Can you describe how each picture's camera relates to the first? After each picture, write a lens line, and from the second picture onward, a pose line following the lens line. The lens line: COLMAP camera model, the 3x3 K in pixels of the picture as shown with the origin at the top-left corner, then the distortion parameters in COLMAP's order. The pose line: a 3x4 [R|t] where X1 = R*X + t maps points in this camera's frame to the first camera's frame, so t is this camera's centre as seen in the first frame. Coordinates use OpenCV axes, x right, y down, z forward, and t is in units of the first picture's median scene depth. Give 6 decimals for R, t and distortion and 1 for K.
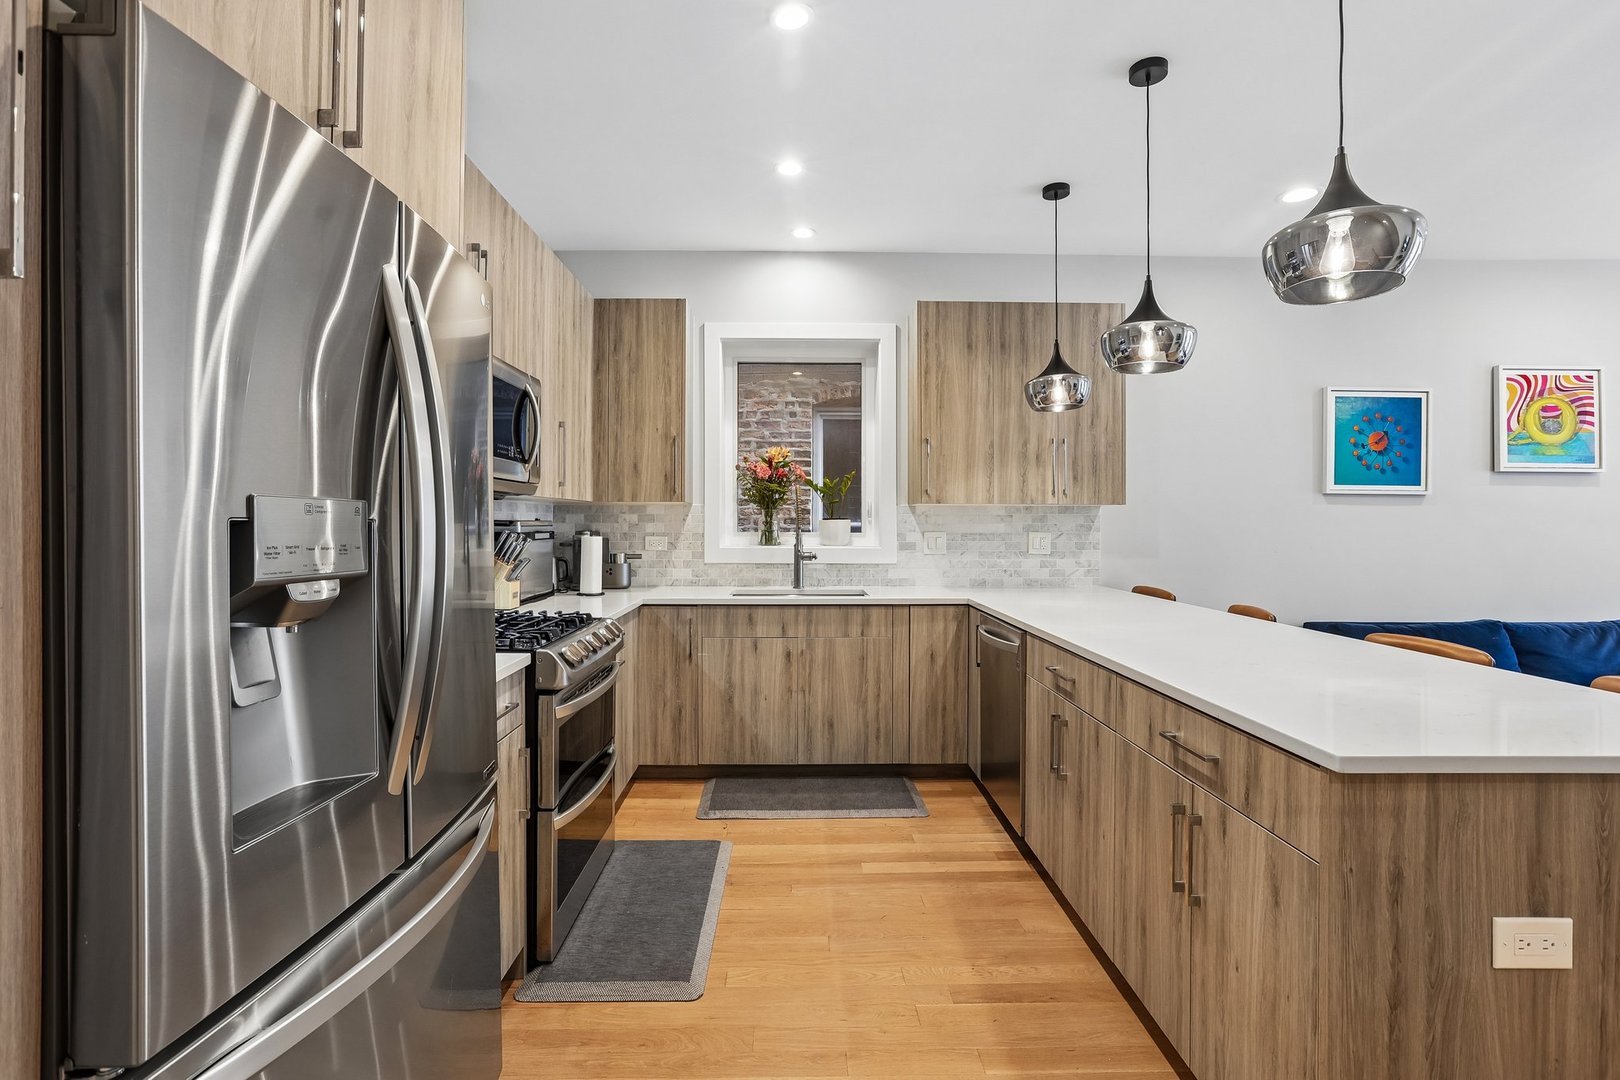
lens RADIAL K [[740.9, 0, 802.9], [0, 740.9, 530.1], [0, 0, 1]] dist [-0.075289, 0.045996]
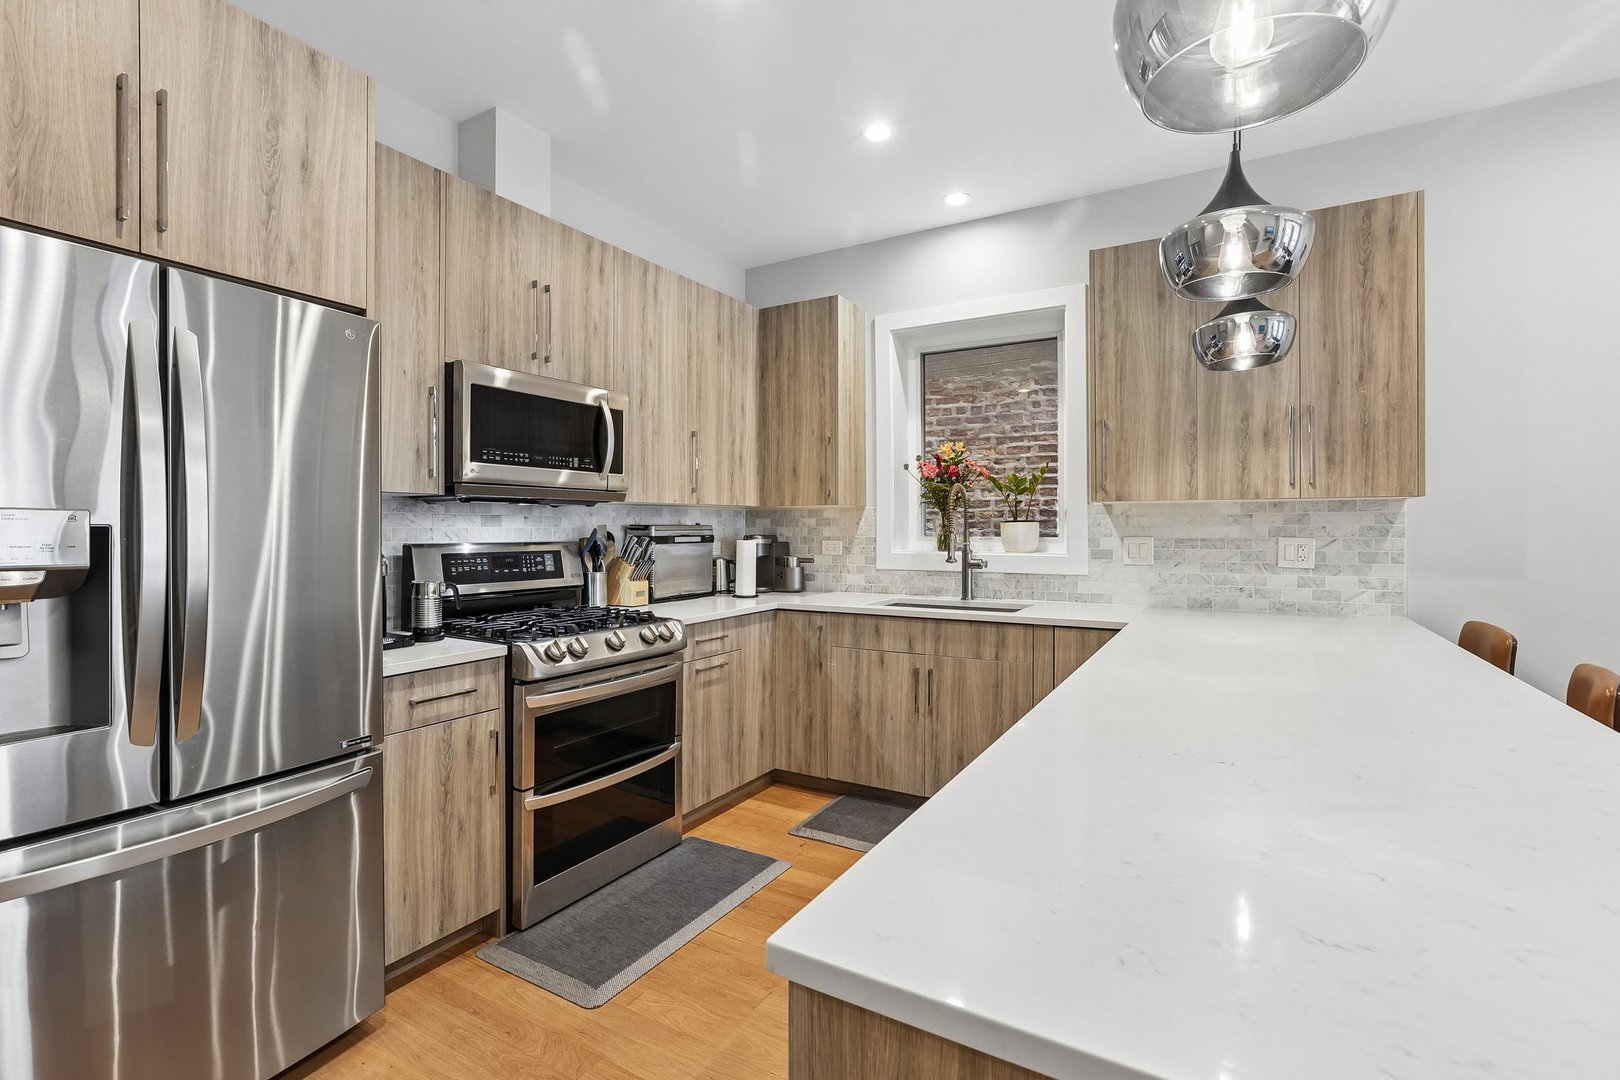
lens RADIAL K [[735.9, 0, 798.7], [0, 735.9, 533.9], [0, 0, 1]] dist [-0.050875, 0.026268]
pose [[0.850774, 0.000801, -0.525532, 0.303289], [-0.001073, 0.999999, -0.000213, -0.000132], [0.525531, 0.000745, 0.850774, 0.153198]]
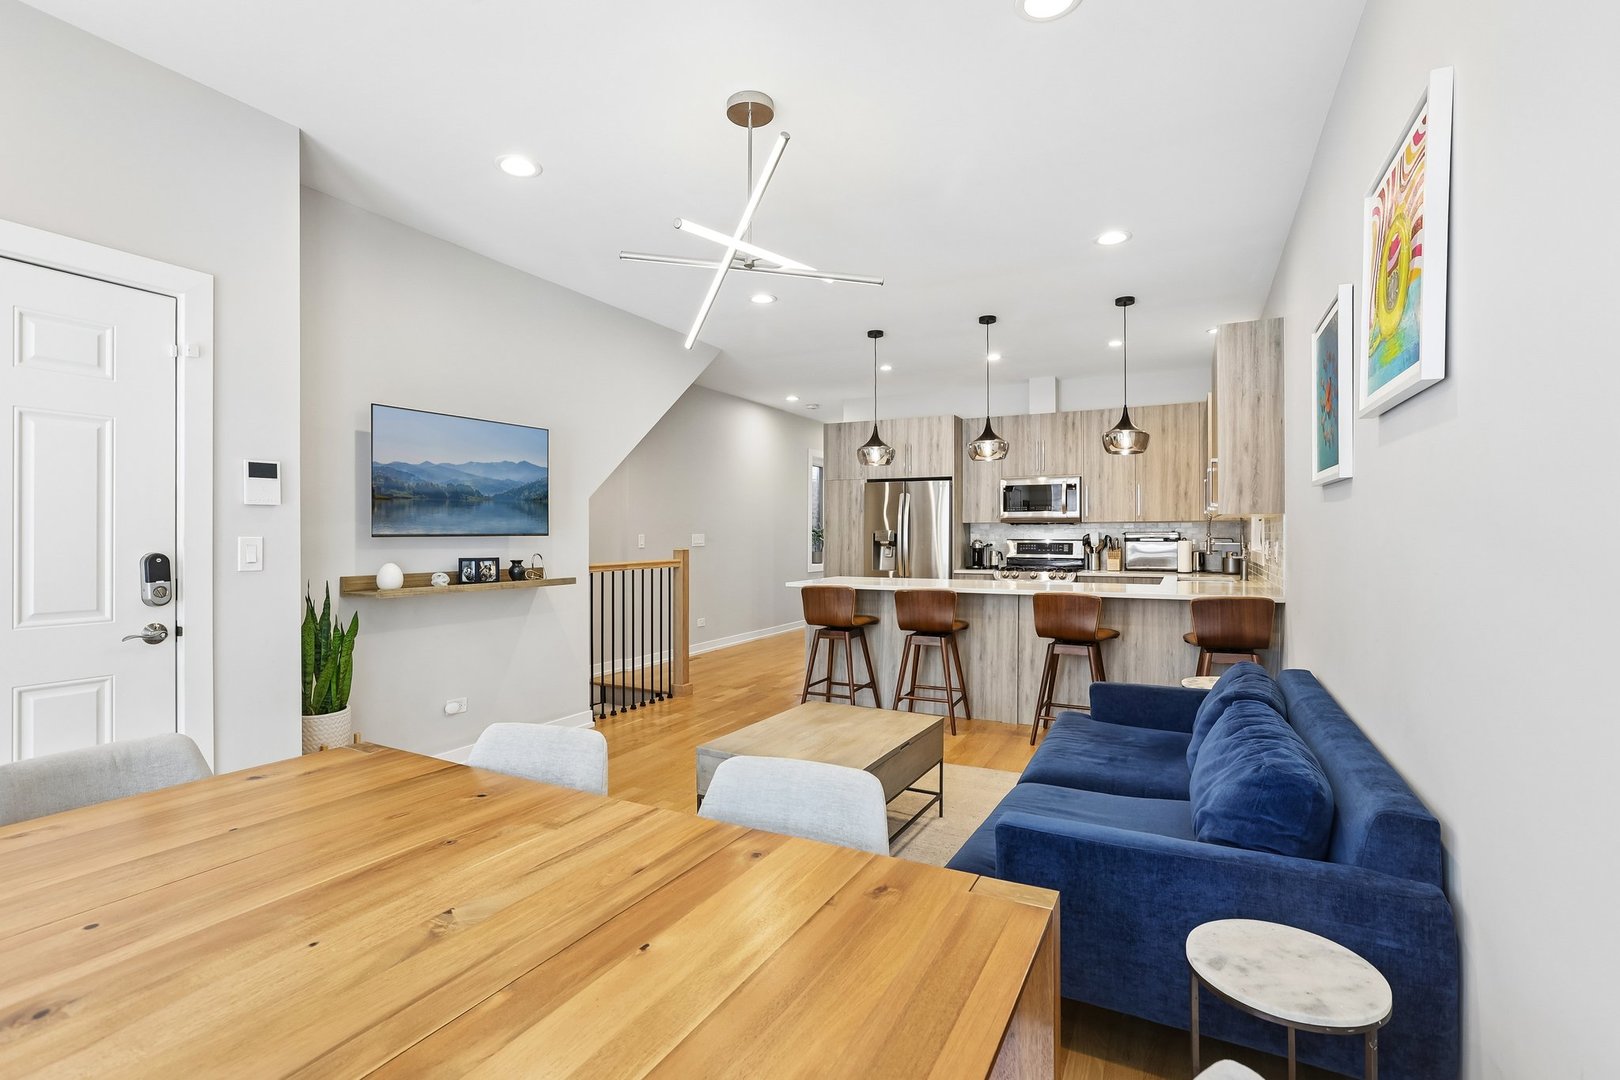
lens RADIAL K [[740.9, 0, 802.9], [0, 740.9, 530.1], [0, 0, 1]] dist [-0.075289, 0.045996]
pose [[-0.473526, -0.011432, -0.880705, 1.651872], [-0.009260, 0.999925, -0.008001, 0.005917], [0.880731, 0.004367, -0.473597, 0.973611]]
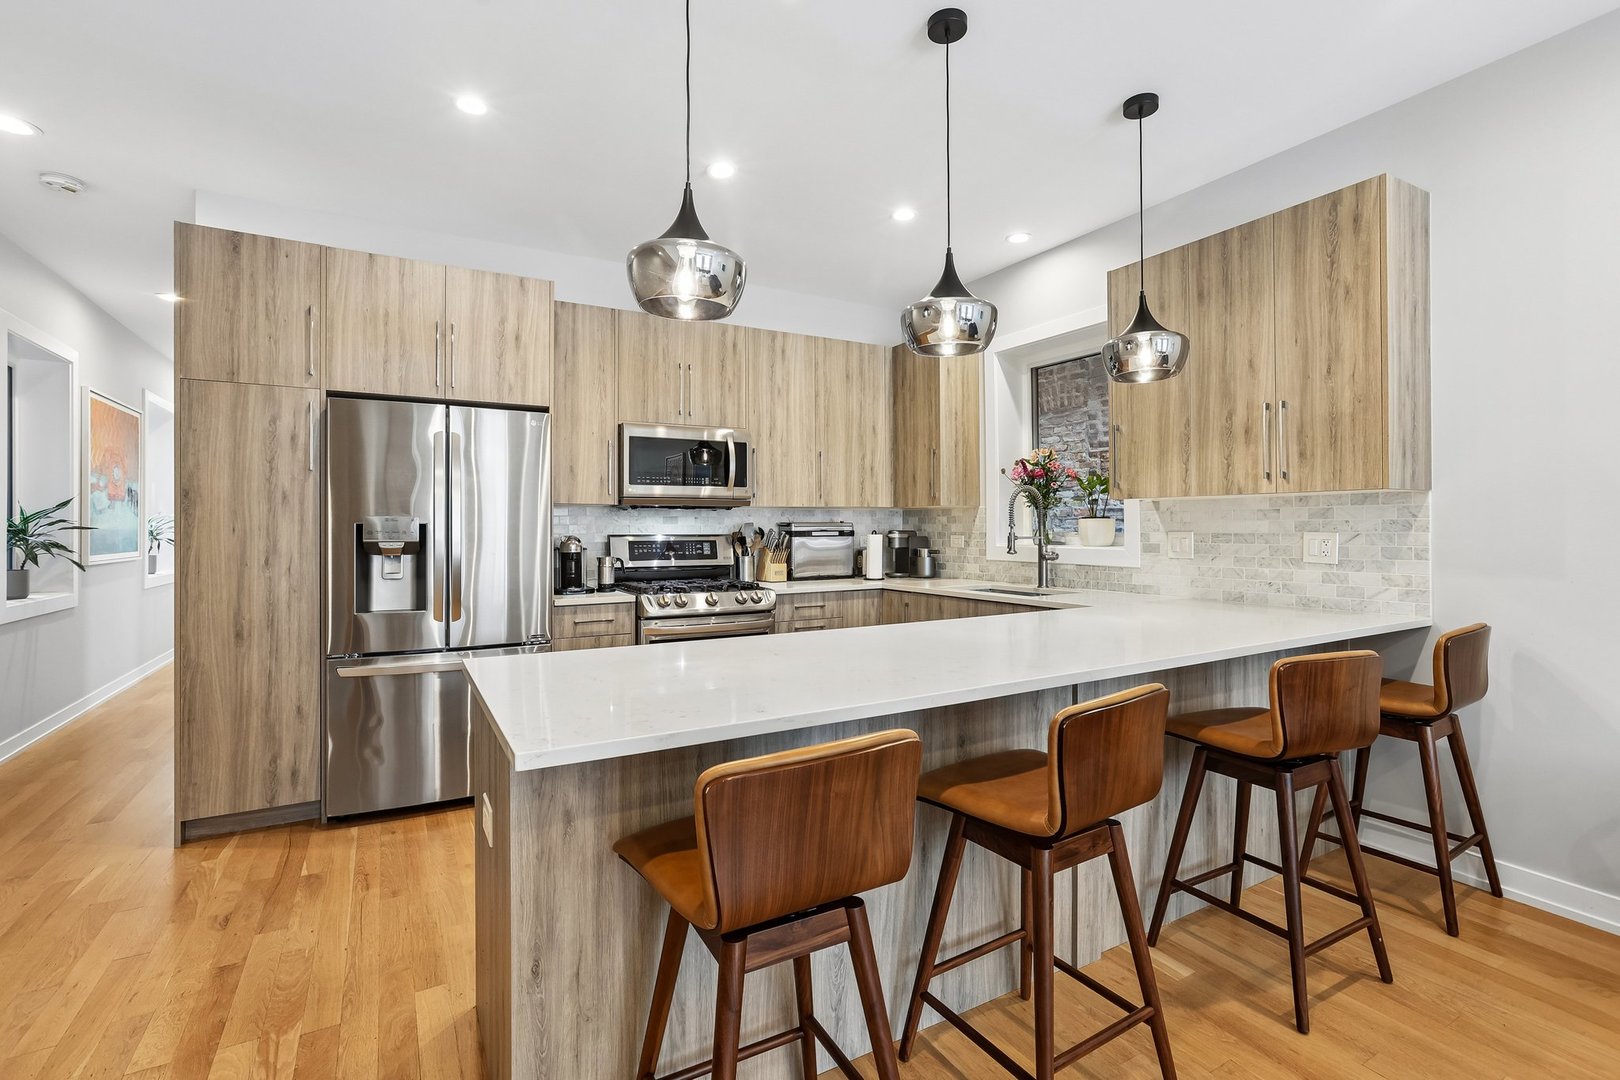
lens RADIAL K [[735.9, 0, 798.7], [0, 735.9, 533.9], [0, 0, 1]] dist [-0.050875, 0.026268]
pose [[0.480764, 0.003491, -0.876843, 0.748633], [-0.002759, 0.999993, 0.002469, 0.004498], [0.876846, 0.001232, 0.480770, 0.247994]]
